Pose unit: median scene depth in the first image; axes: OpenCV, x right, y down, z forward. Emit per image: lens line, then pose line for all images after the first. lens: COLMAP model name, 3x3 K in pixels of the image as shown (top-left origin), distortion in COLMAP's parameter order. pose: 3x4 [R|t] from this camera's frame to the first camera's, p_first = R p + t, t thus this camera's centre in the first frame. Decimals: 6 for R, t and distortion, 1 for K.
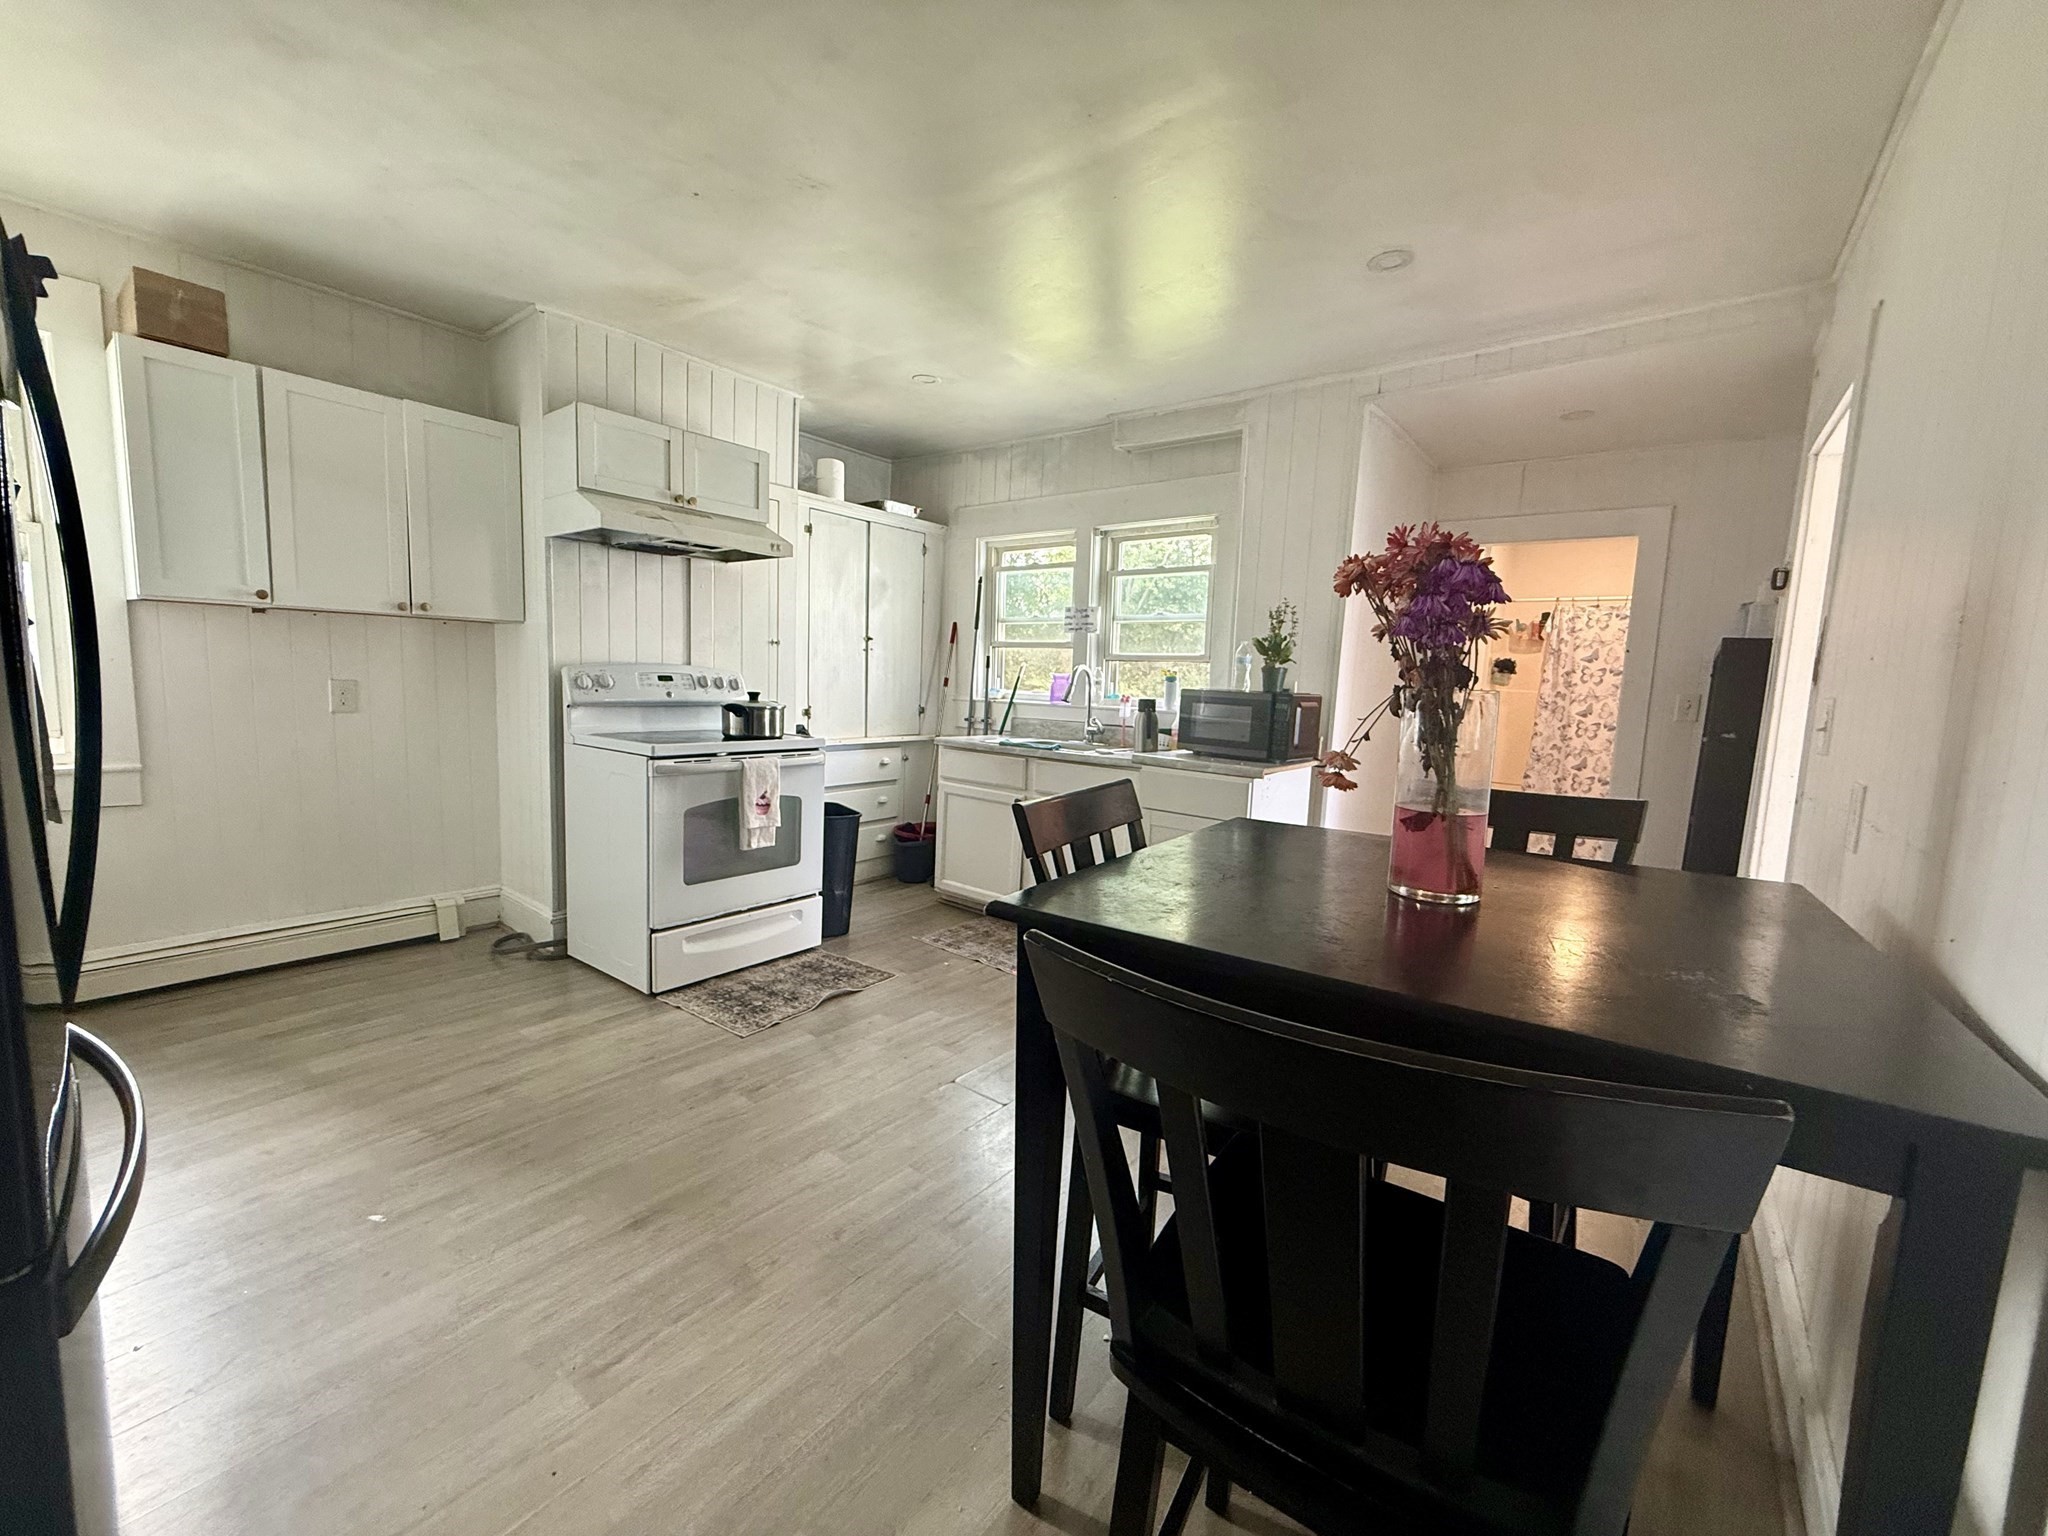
lens RADIAL K [[816.3, 0, 1024.0], [0, 816.3, 768.0], [0, 0, 1]] dist [-0.000472, 0.000003]
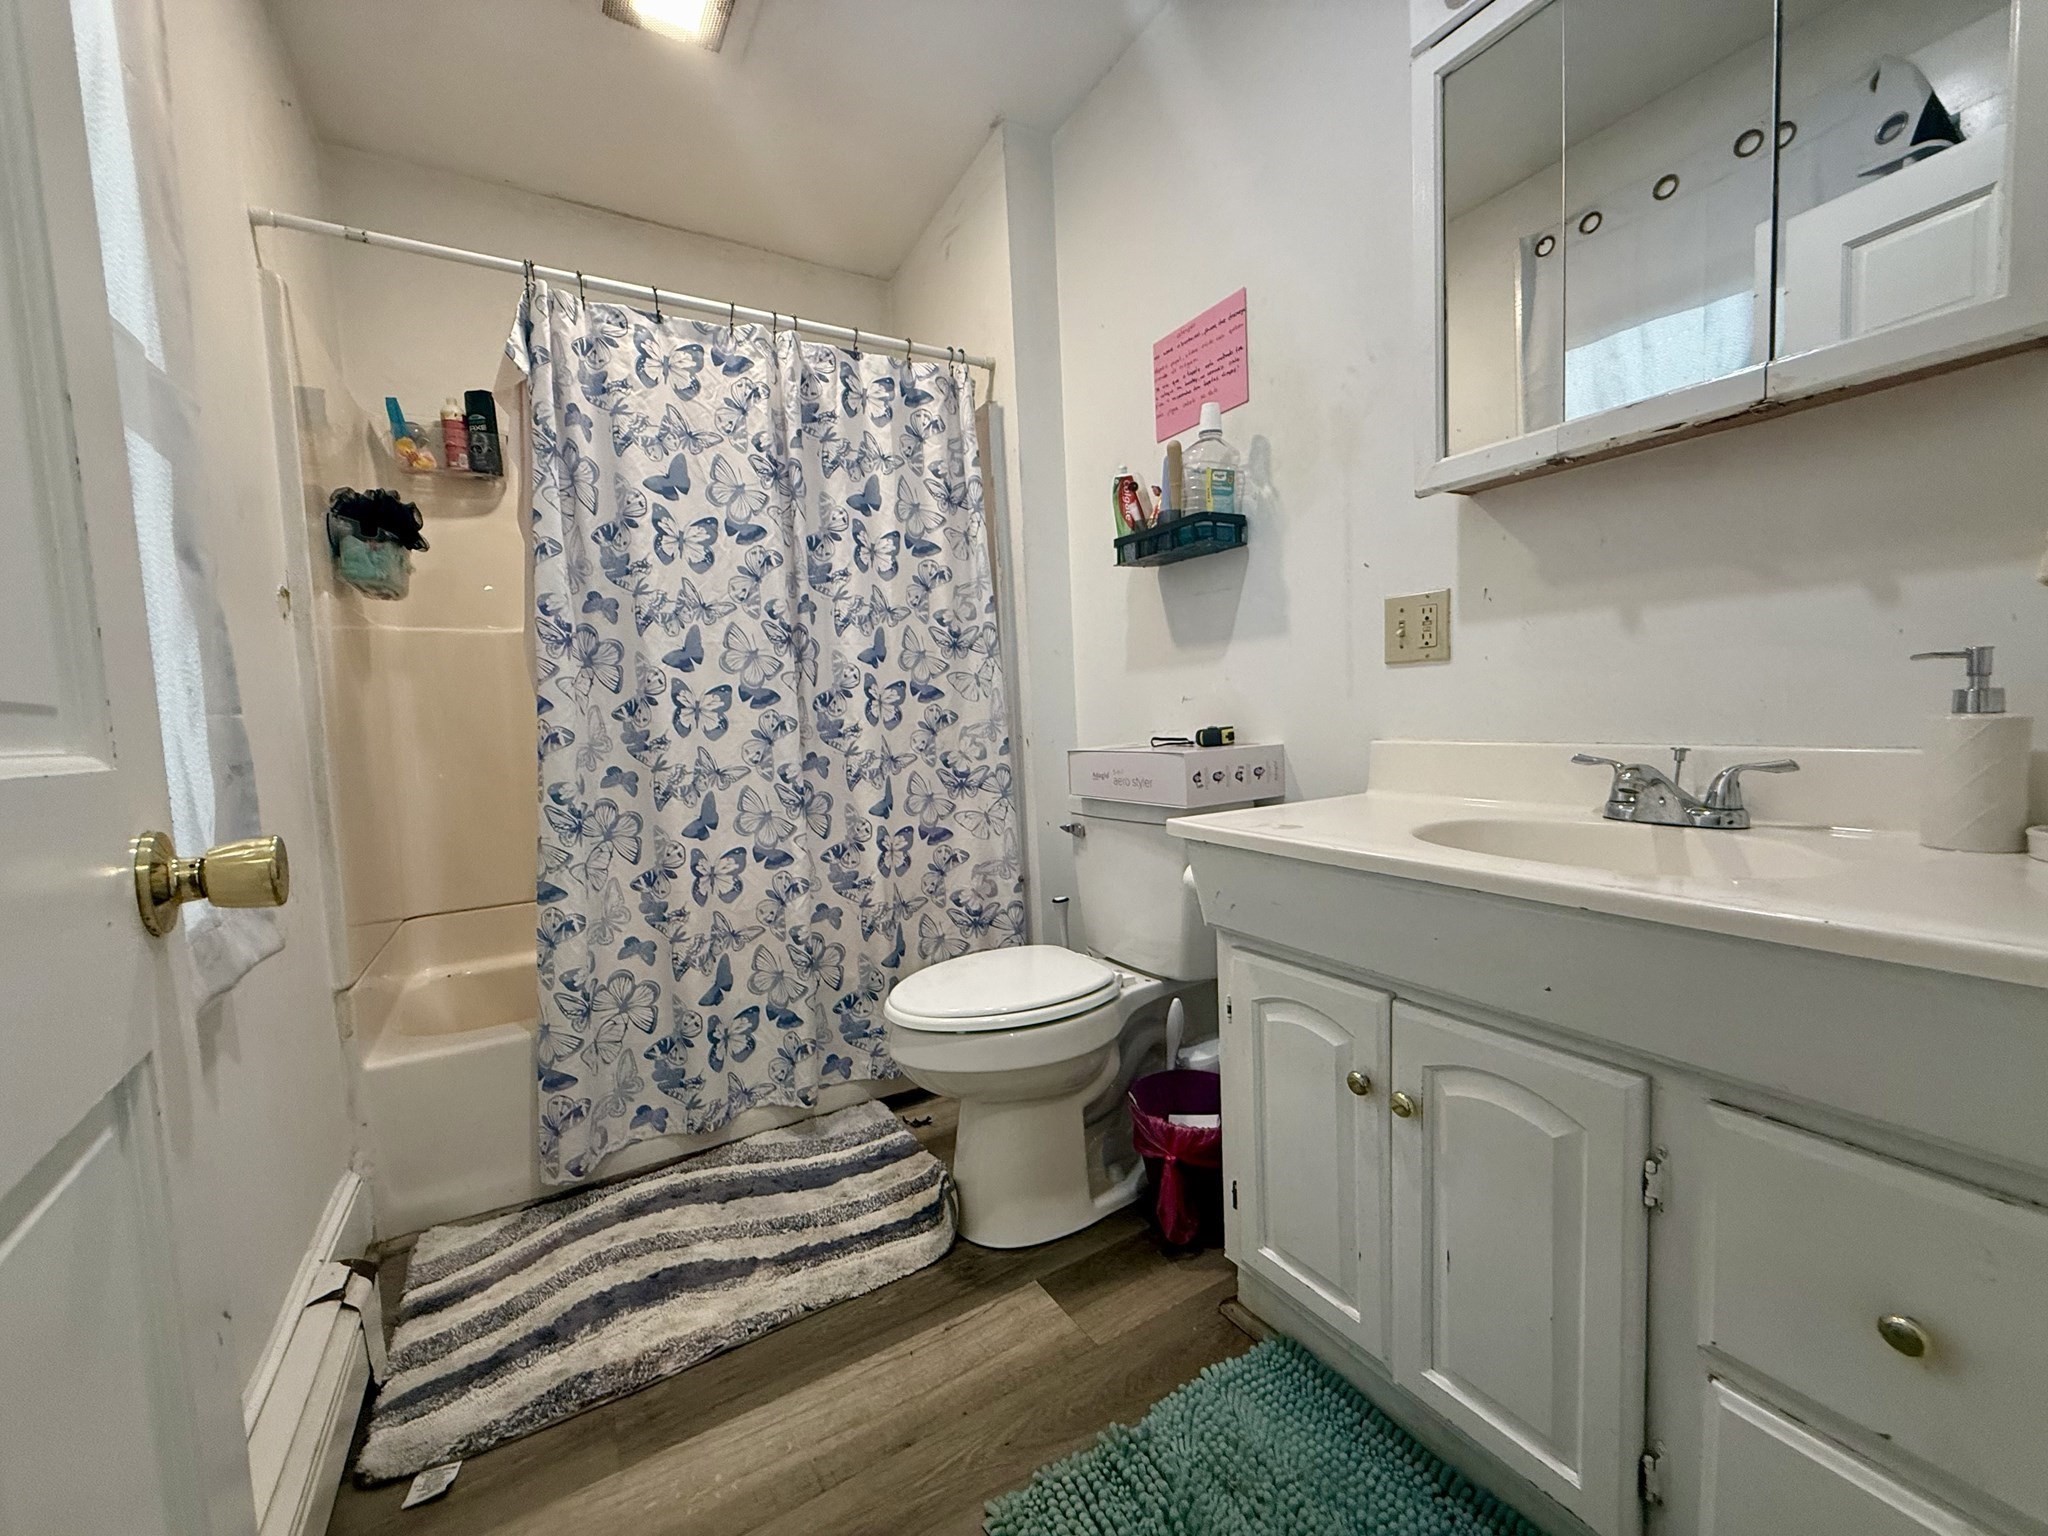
lens RADIAL K [[812.9, 0, 1024.0], [0, 812.9, 768.0], [0, 0, 1]] dist [0.001191, 0.000066]
pose [[0.367754, -0.122402, 0.921832, 0.430222], [0.164859, 0.984179, 0.064912, -0.023392], [-0.915193, 0.128101, 0.382115, 0.748630]]
